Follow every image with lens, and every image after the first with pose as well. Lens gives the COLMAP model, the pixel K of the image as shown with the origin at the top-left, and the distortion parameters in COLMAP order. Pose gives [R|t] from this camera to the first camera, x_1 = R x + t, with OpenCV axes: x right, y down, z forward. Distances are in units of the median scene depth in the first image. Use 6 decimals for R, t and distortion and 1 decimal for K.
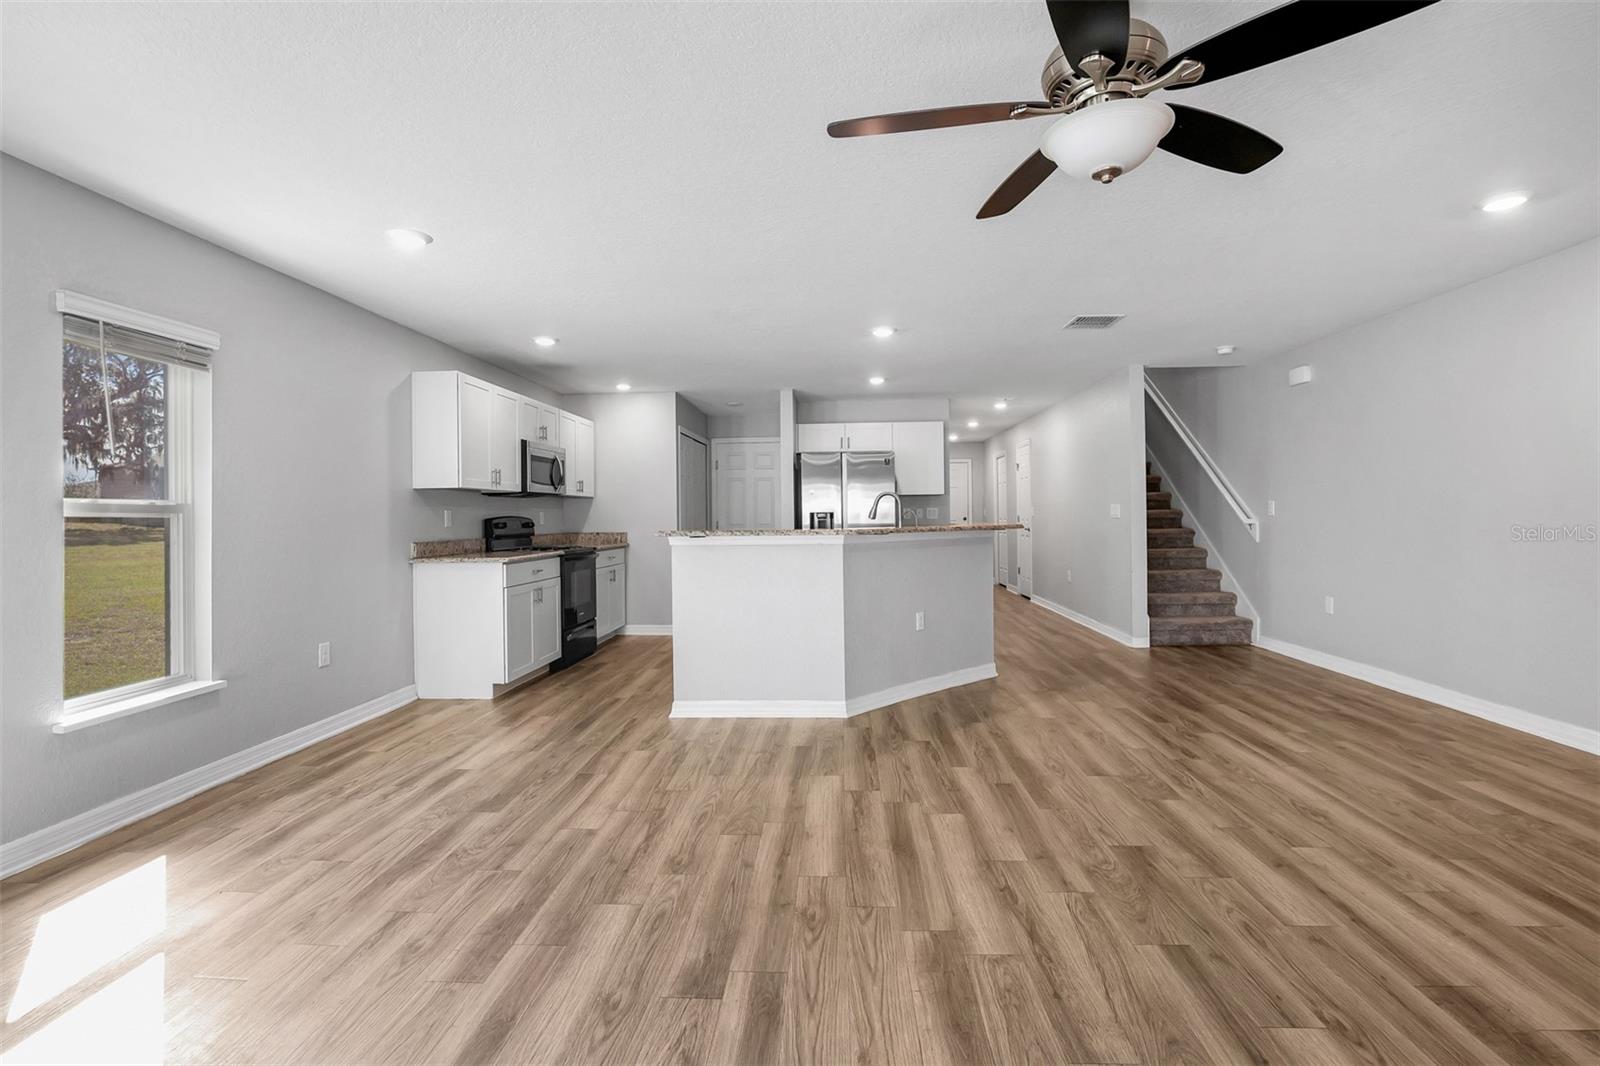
lens RADIAL K [[738.5, 0, 803.0], [0, 738.5, 518.8], [0, 0, 1]] dist [-0.018197, -0.000667]
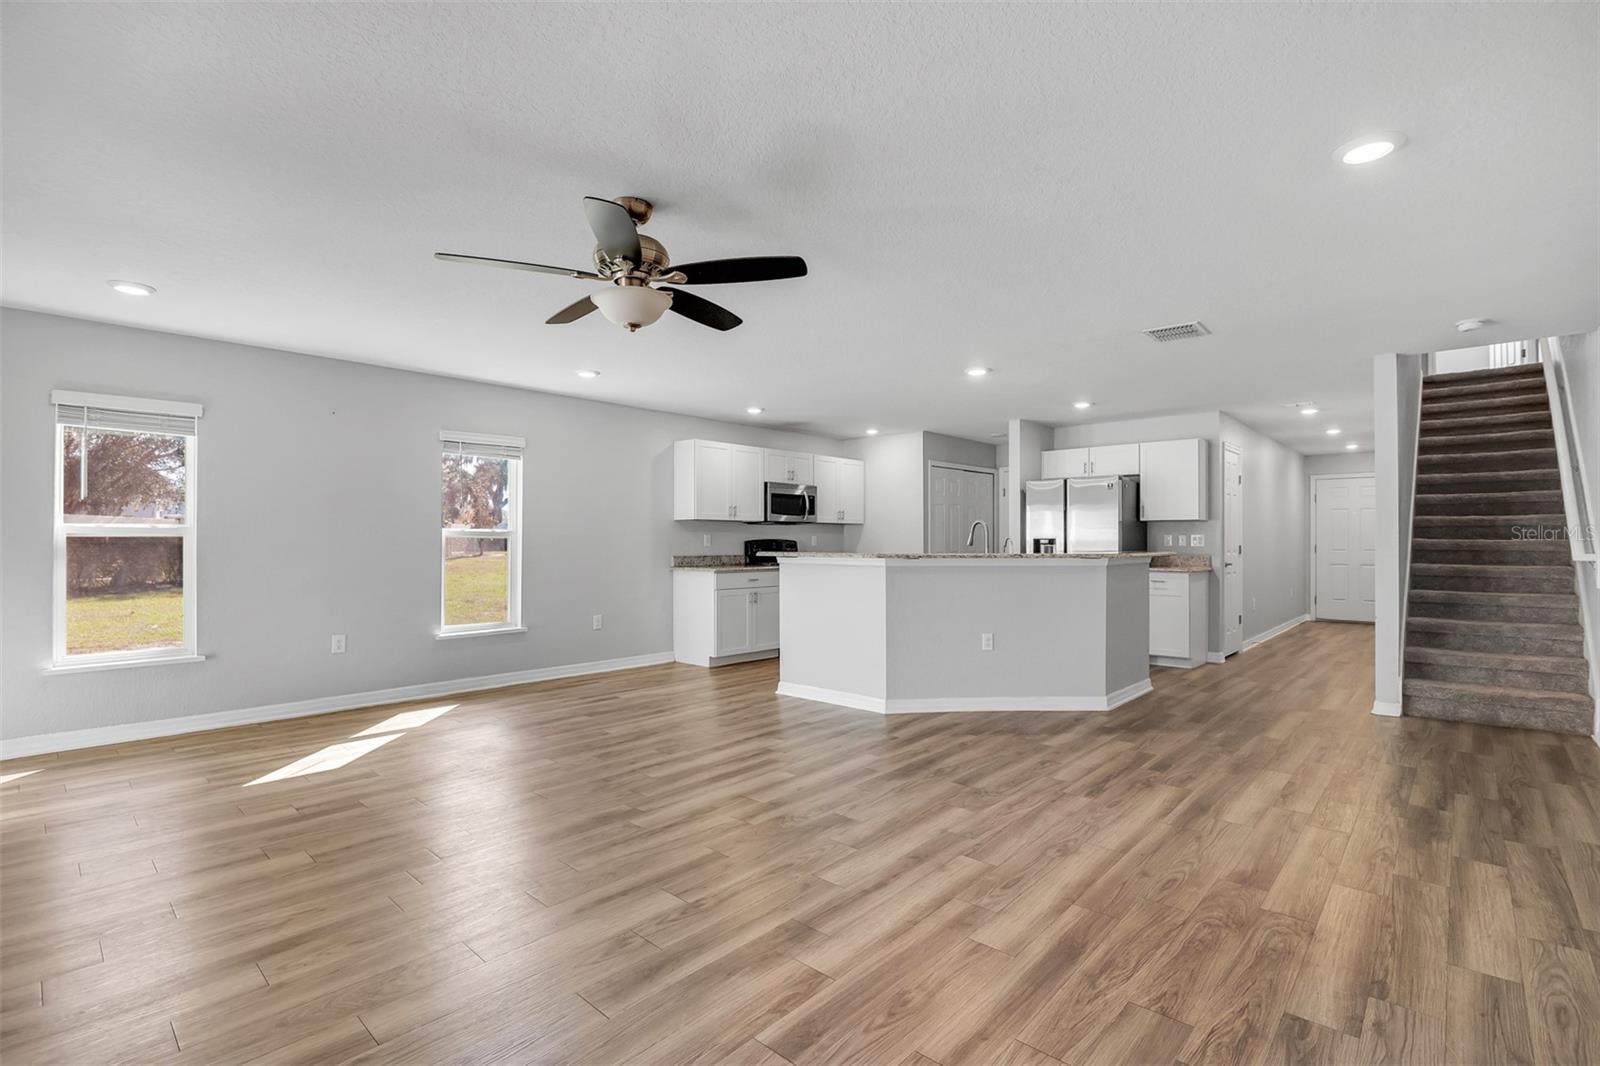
lens RADIAL K [[737.0, 0, 795.8], [0, 737.0, 536.7], [0, 0, 1]] dist [-0.021424, 0.000521]
pose [[0.772574, 0.008968, -0.634861, 0.816151], [-0.012073, 0.999927, -0.000567, -0.012347], [0.634810, 0.008103, 0.772626, 0.001033]]
